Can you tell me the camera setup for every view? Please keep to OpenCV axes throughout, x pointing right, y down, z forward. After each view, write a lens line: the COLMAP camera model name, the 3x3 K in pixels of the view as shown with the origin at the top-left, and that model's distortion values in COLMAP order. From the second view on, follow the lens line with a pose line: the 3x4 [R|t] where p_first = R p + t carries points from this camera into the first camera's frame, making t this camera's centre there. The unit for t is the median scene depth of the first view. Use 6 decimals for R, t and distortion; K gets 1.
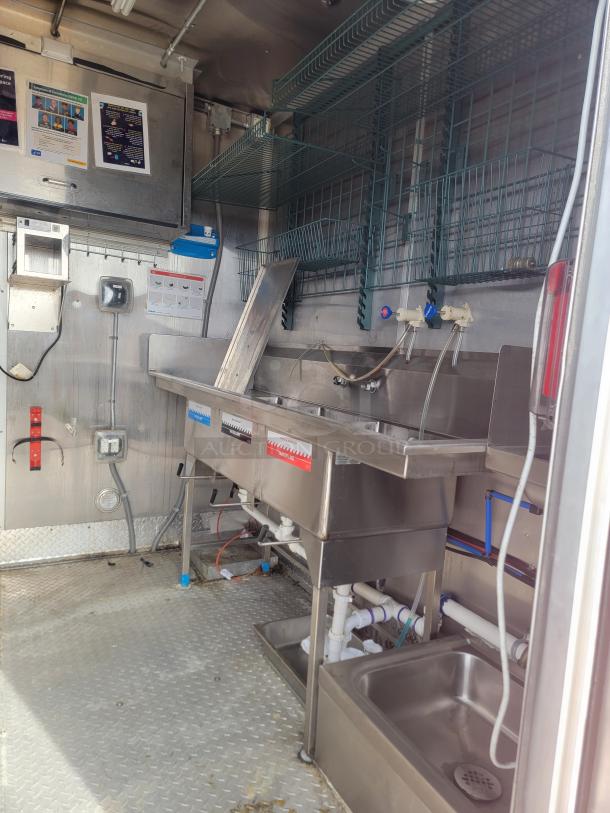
lens RADIAL K [[558.9, 0, 302.3], [0, 558.9, 412.6], [0, 0, 1]] dist [0.086697, -0.071954]
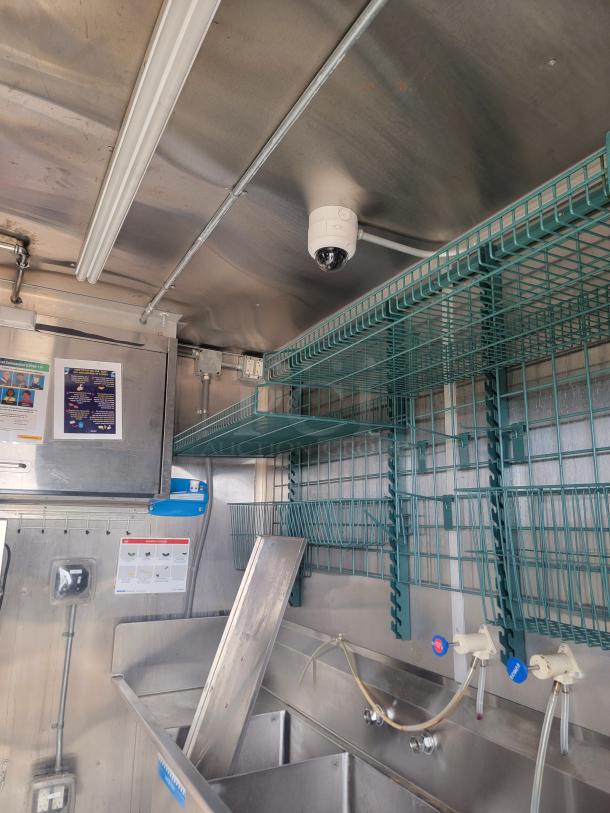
lens RADIAL K [[558.9, 0, 302.3], [0, 558.9, 412.6], [0, 0, 1]] dist [0.086697, -0.071954]
pose [[0.998536, -0.054083, 0.000731, -0.002220], [0.051959, 0.955398, -0.290715, -0.206311], [0.015024, 0.290327, 0.956809, 0.205672]]
